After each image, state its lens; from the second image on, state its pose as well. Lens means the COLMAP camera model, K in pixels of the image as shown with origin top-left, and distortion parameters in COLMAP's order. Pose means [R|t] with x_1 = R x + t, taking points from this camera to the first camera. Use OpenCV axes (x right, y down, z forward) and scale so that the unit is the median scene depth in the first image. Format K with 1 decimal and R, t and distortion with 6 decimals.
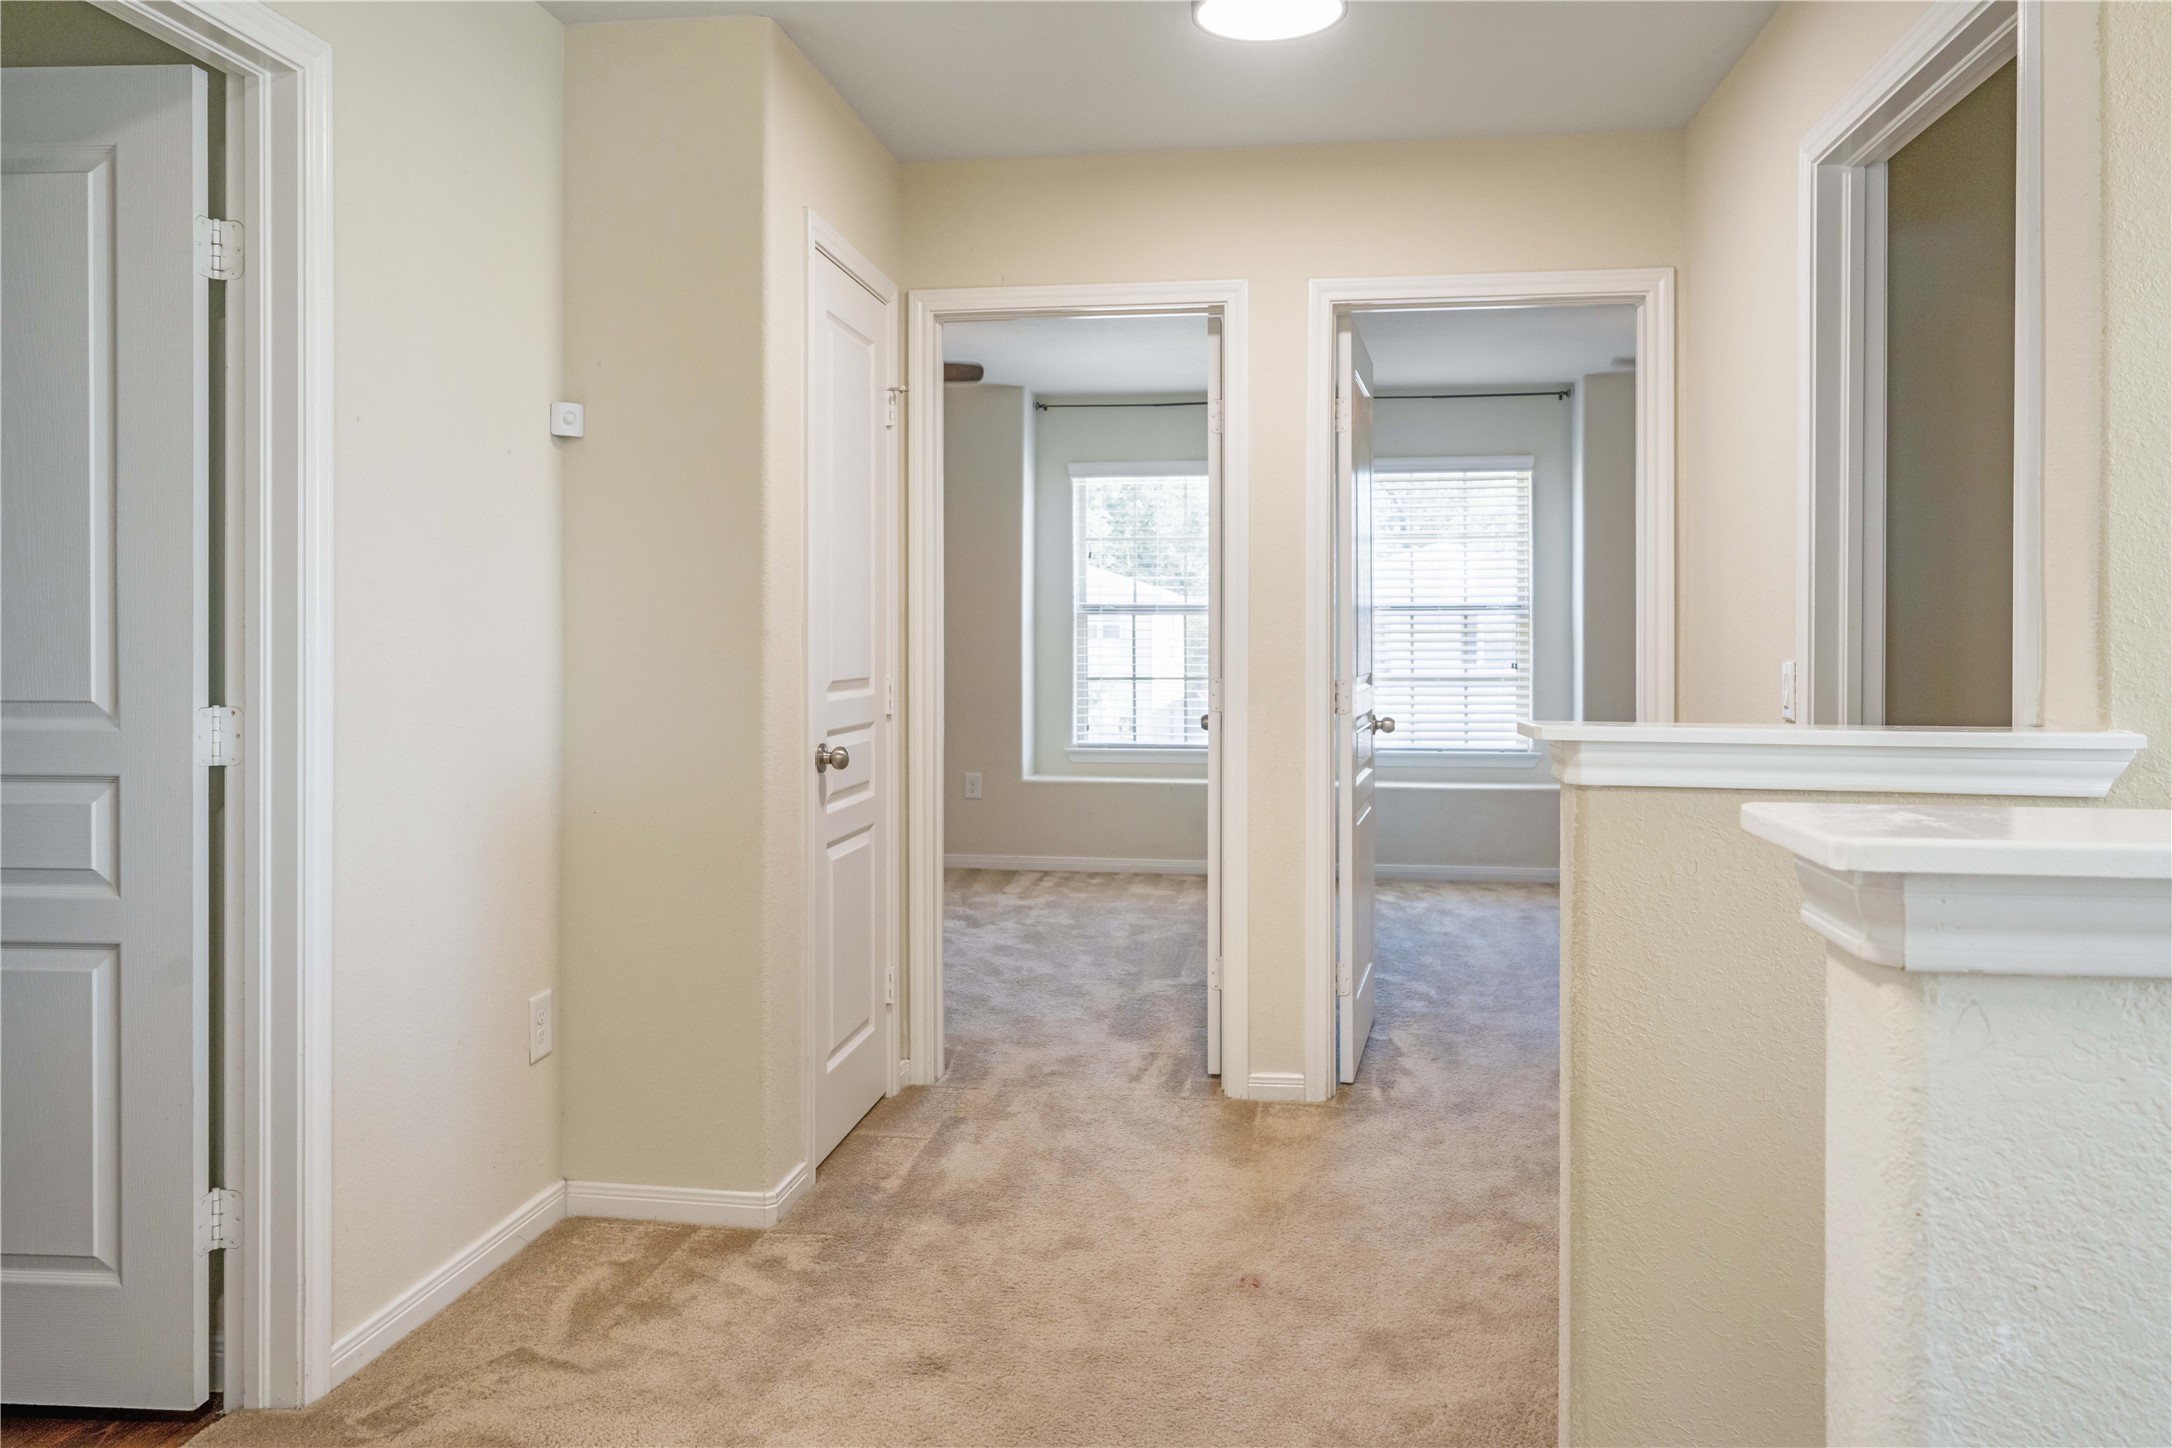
lens RADIAL K [[1475.0, 0, 1091.0], [0, 1475.0, 714.5], [0, 0, 1]] dist [-0.005108, 0.000650]
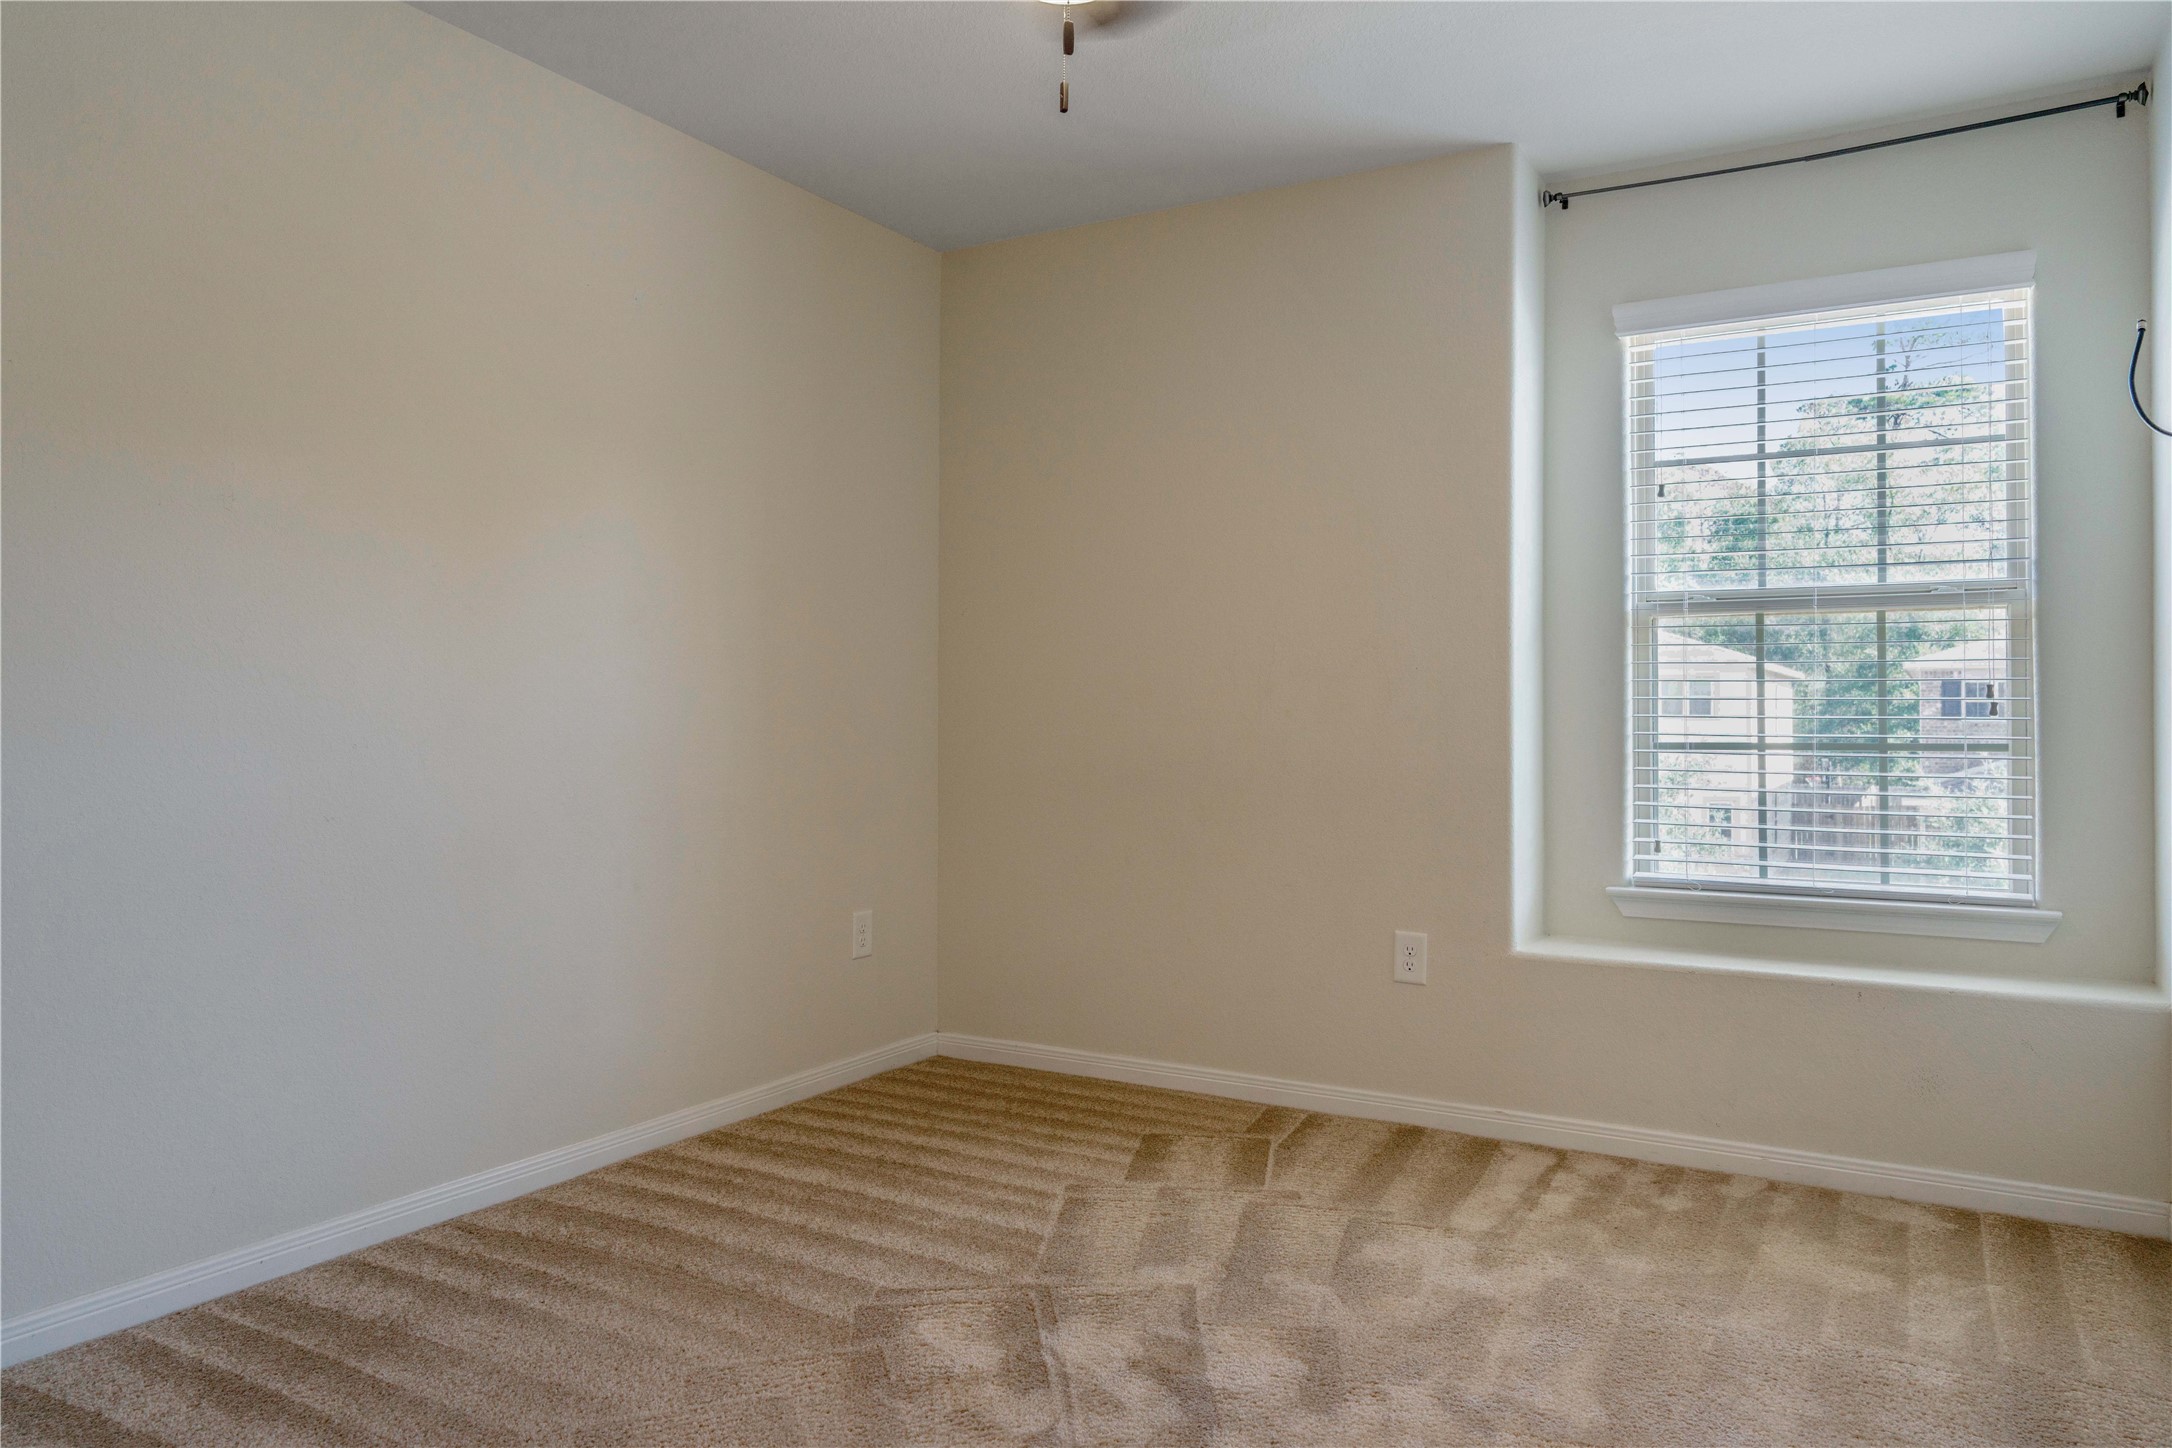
lens RADIAL K [[1475.0, 0, 1091.0], [0, 1475.0, 714.5], [0, 0, 1]] dist [-0.005108, 0.000650]
pose [[0.930967, -0.001023, -0.365102, 0.001572], [-0.020441, 0.998281, -0.054921, -0.003948], [0.364531, 0.058593, 0.929346, 0.485678]]
